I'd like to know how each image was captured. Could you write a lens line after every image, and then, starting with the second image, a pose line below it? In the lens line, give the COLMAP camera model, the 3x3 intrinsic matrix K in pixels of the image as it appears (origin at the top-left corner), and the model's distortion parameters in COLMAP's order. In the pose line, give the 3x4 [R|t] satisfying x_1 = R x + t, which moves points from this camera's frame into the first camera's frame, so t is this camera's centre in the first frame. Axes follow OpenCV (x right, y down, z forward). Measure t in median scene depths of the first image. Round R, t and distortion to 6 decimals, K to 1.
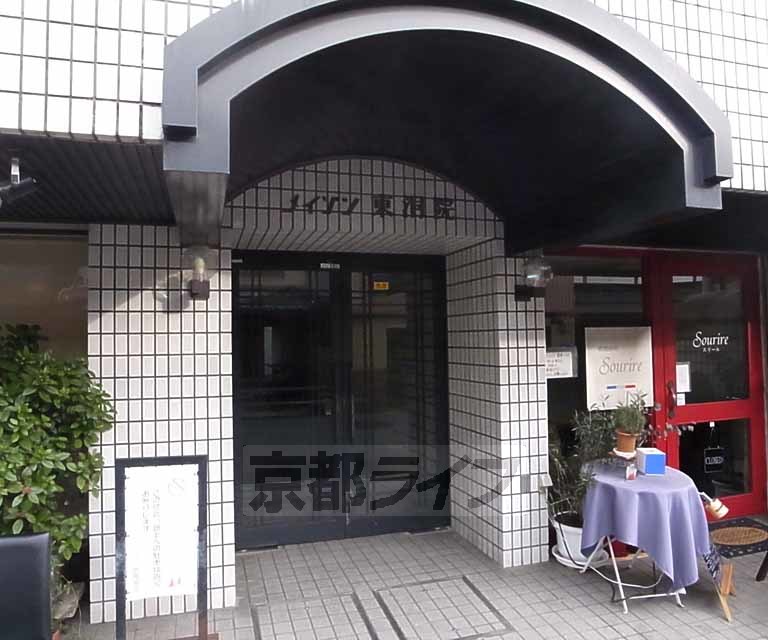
lens RADIAL K [[599.1, 0, 384.0], [0, 599.1, 320.0], [0, 0, 1]] dist [-0.008631, -0.002723]
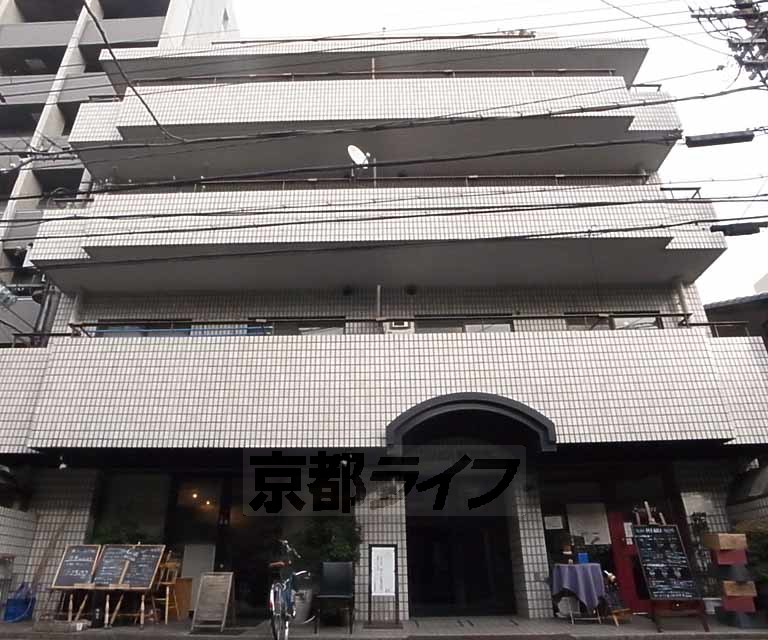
lens RADIAL K [[599.1, 0, 384.0], [0, 599.1, 320.0], [0, 0, 1]] dist [-0.008631, -0.002723]
pose [[0.954784, -0.127060, -0.268780, 0.468921], [0.015678, 0.924333, -0.381265, 0.263870], [0.296886, 0.359812, 0.884530, -1.652911]]
